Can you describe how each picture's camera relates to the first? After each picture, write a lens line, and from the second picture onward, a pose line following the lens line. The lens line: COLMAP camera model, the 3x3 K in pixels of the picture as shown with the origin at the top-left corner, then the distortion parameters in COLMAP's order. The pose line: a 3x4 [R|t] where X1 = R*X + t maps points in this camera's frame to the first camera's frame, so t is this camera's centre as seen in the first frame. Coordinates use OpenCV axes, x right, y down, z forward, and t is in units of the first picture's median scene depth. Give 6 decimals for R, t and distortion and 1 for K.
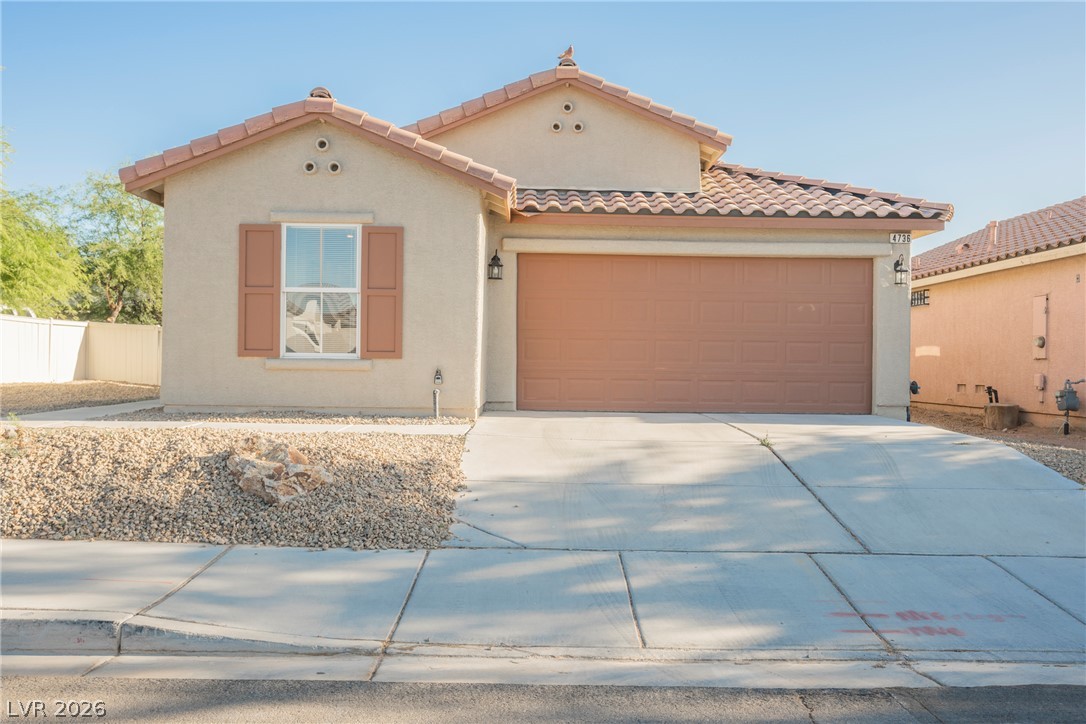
lens RADIAL K [[932.0, 0, 541.9], [0, 932.0, 363.0], [0, 0, 1]] dist [-0.005940, -0.001631]
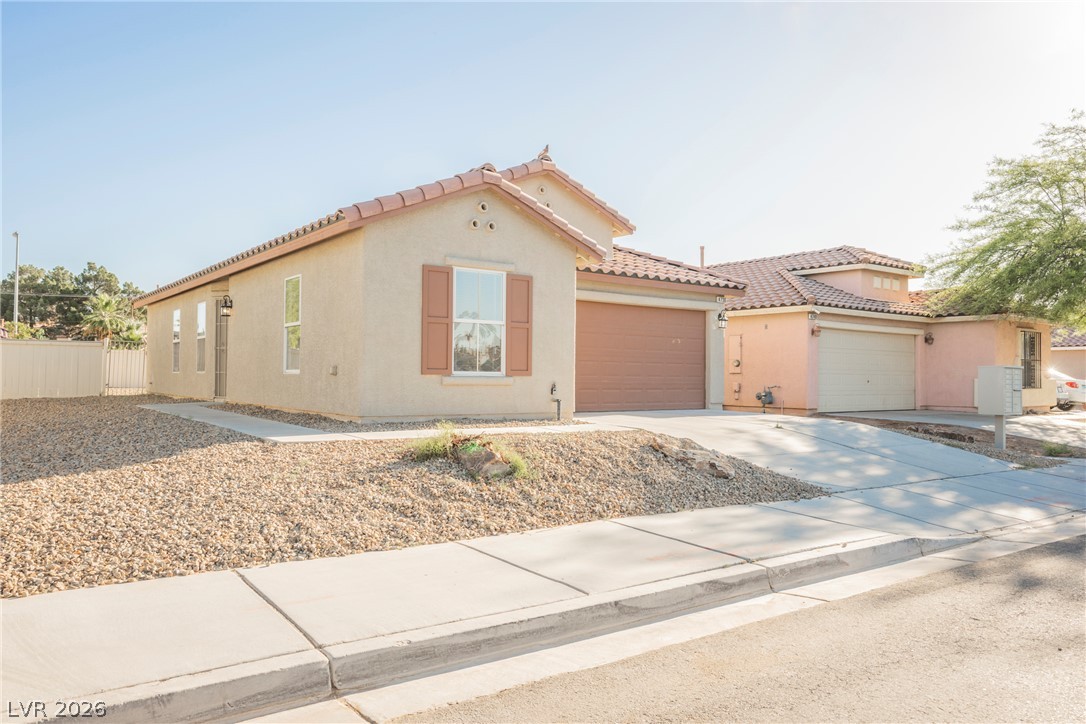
lens RADIAL K [[766.6, 0, 542.3], [0, 766.6, 366.1], [0, 0, 1]] dist [-0.010075, -0.001586]
pose [[0.823921, 0.004193, 0.566690, -0.754213], [-0.000034, 0.999973, -0.007348, -0.010618], [-0.566705, 0.006035, 0.823898, 0.096064]]
